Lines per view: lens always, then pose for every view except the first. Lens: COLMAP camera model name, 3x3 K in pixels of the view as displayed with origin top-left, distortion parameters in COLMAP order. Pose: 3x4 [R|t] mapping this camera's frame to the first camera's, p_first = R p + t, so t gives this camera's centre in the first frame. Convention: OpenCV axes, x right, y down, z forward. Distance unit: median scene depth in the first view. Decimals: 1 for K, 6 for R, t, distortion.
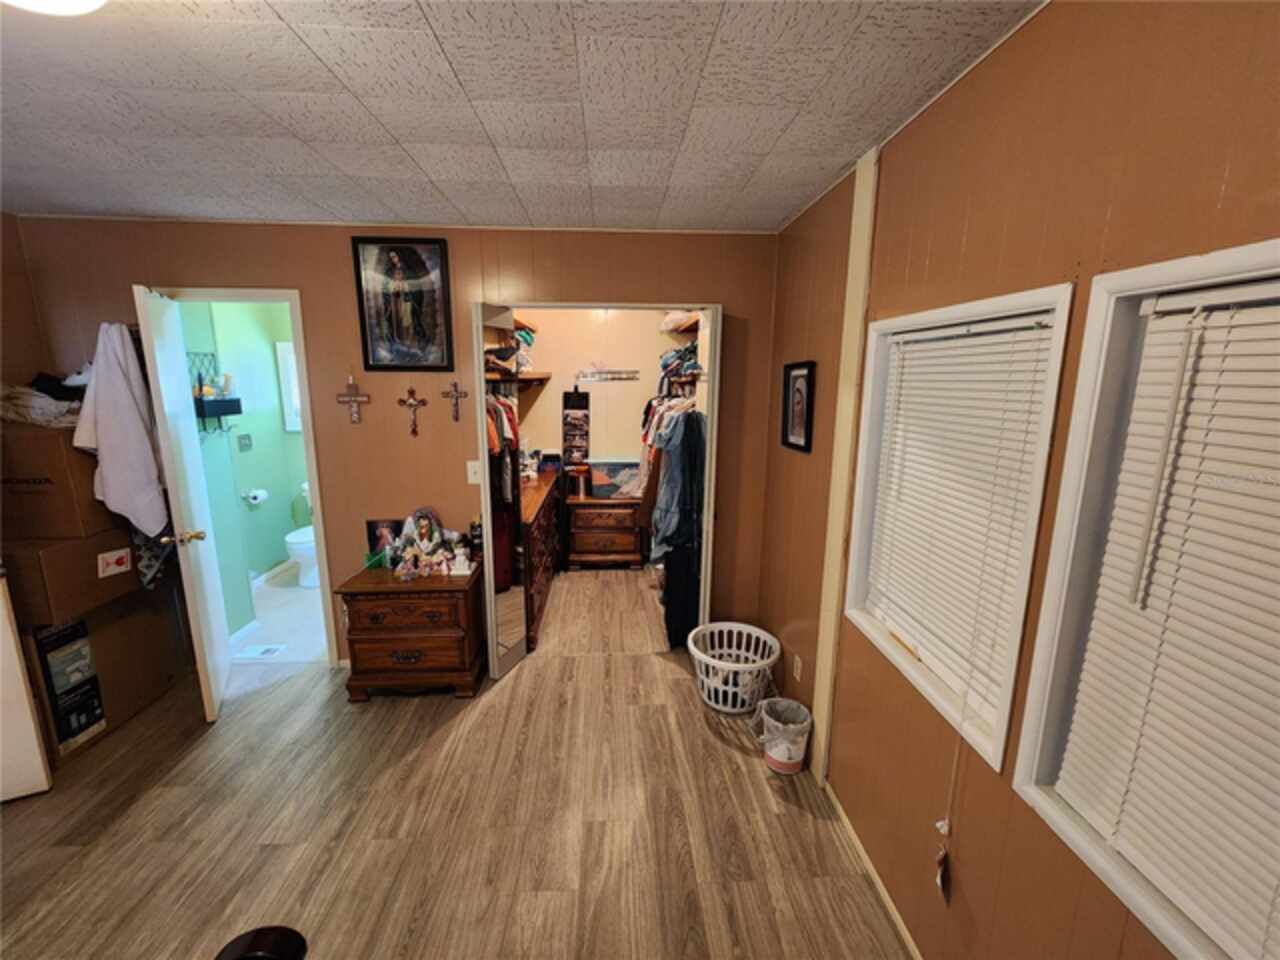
lens RADIAL K [[530.5, 0, 644.5], [0, 530.5, 481.6], [0, 0, 1]] dist [-0.003065, 0.001101]
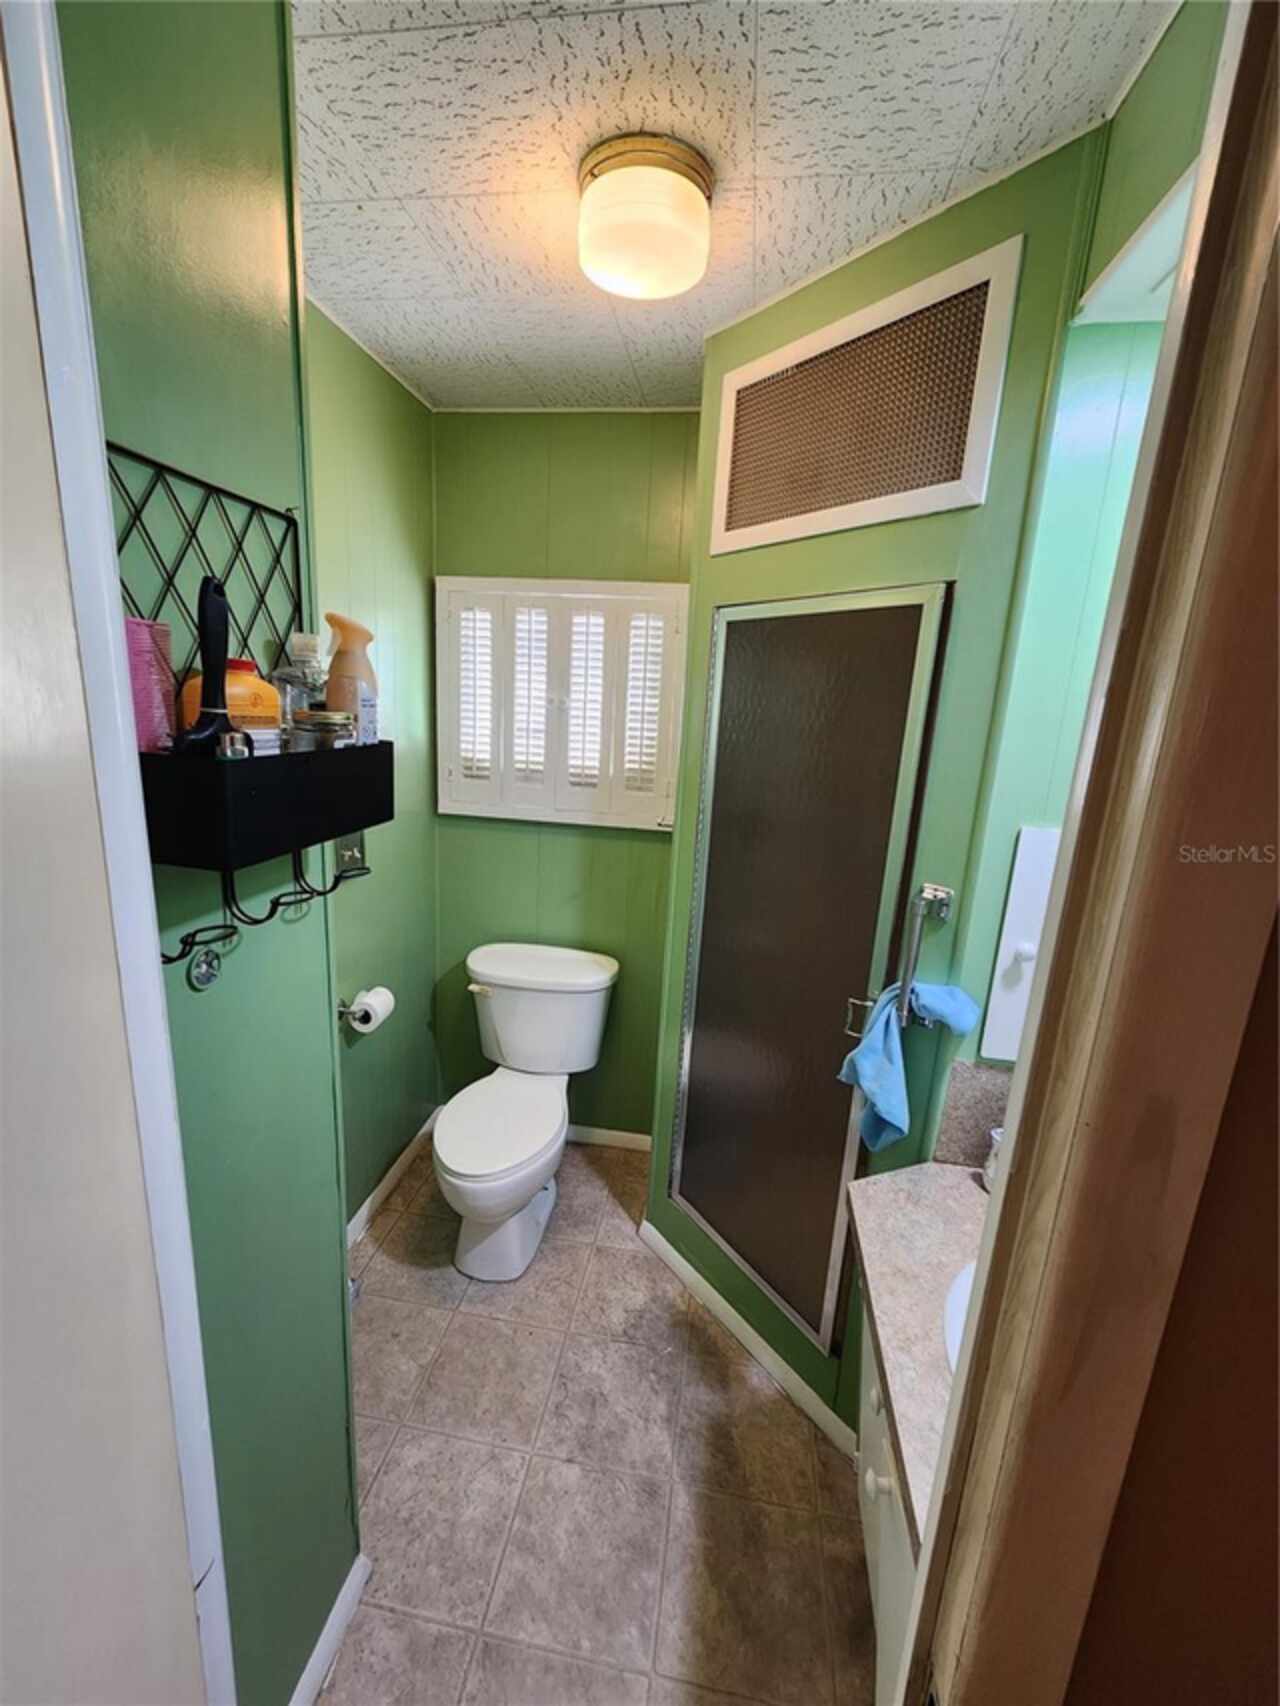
lens RADIAL K [[707.1, 0, 636.9], [0, 707.1, 858.5], [0, 0, 1]] dist [-0.003065, 0.001101]
pose [[0.976553, 0.082511, -0.198835, -0.628801], [-0.077851, 0.996478, 0.031158, -0.131939], [0.200706, -0.014948, 0.979538, 0.770029]]
